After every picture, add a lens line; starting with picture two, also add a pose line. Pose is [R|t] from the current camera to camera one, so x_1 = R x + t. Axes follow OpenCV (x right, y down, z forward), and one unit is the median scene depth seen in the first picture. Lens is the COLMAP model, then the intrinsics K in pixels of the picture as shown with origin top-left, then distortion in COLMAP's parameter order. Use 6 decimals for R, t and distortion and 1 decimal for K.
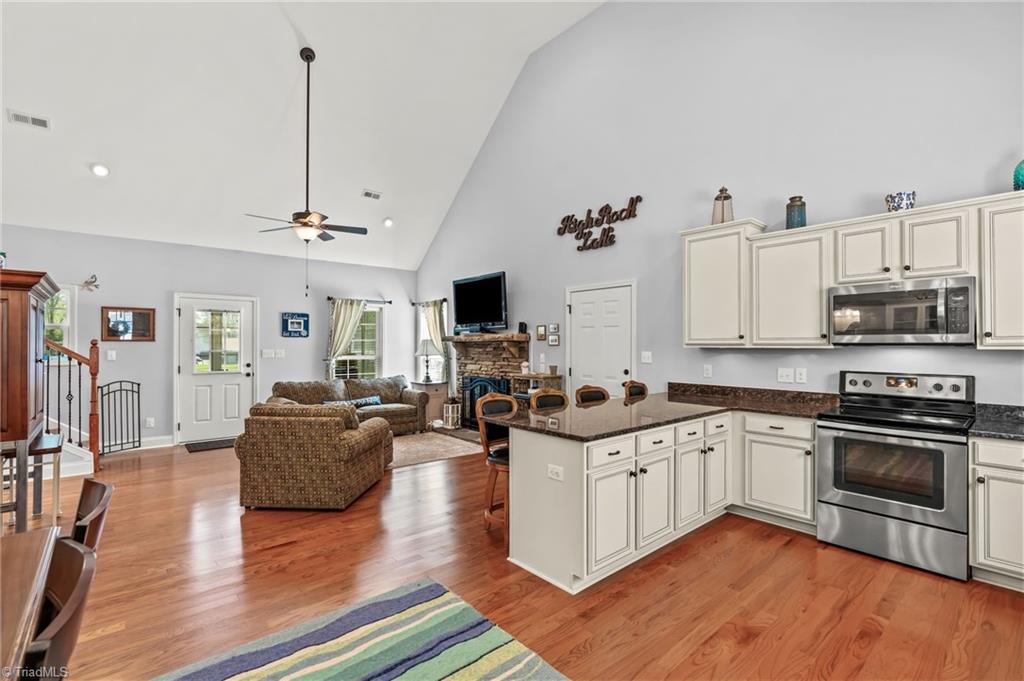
lens RADIAL K [[461.7, 0, 514.3], [0, 461.7, 341.2], [0, 0, 1]] dist [-0.005889, 0.000131]
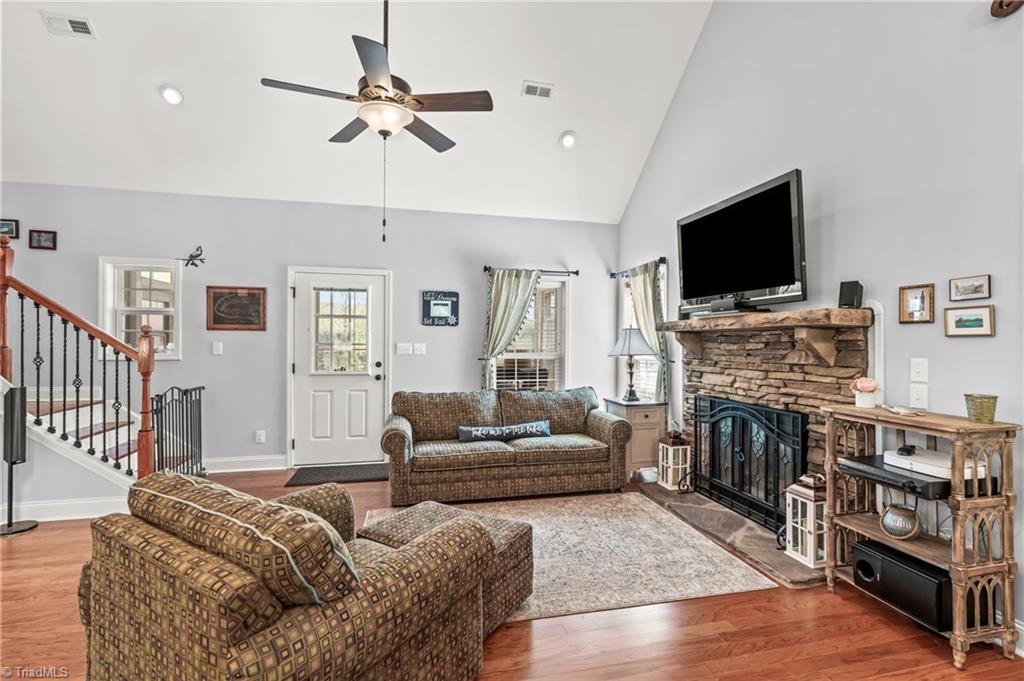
lens RADIAL K [[461.7, 0, 516.1], [0, 461.7, 341.0], [0, 0, 1]] dist [-0.005889, 0.000131]
pose [[0.891063, 0.005618, -0.453845, -0.054352], [-0.003396, 0.999978, 0.005711, 0.009963], [0.453867, -0.003548, 0.891062, 0.427520]]
